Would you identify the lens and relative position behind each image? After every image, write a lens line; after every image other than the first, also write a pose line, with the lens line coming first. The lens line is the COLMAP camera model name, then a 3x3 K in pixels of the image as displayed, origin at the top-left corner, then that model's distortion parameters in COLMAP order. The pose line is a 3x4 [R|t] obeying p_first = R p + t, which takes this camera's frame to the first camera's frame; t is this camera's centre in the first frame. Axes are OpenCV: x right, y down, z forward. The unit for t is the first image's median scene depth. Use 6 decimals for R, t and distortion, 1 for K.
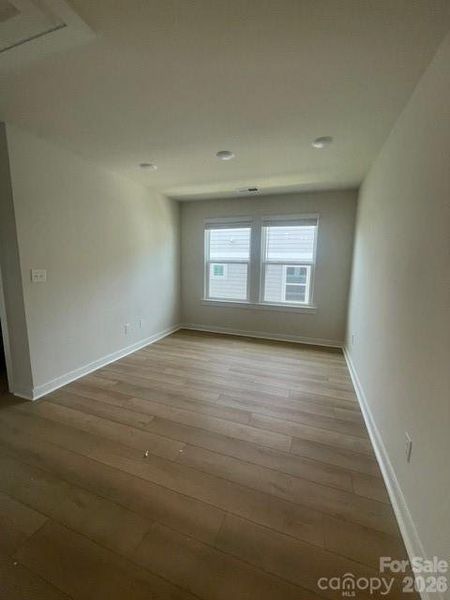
lens RADIAL K [[240.7, 0, 225.0], [0, 240.7, 300.0], [0, 0, 1]] dist [-0.004119, -0.000108]
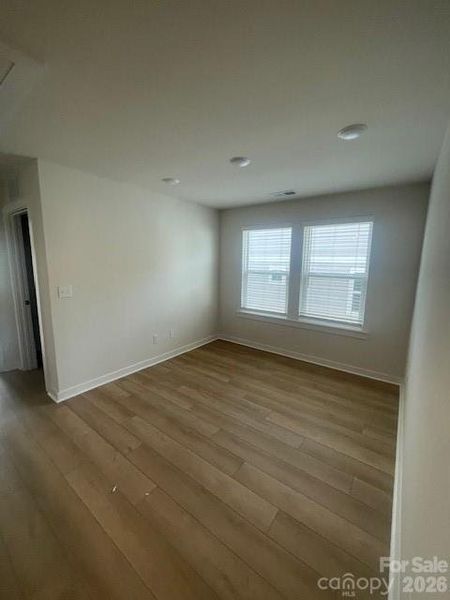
lens RADIAL K [[240.7, 0, 225.0], [0, 240.7, 300.0], [0, 0, 1]] dist [-0.004119, -0.000108]
pose [[0.957594, 0.043042, -0.284888, 0.183409], [-0.043080, 0.999053, 0.006134, -0.074254], [0.284882, 0.006399, 0.958541, 0.107793]]
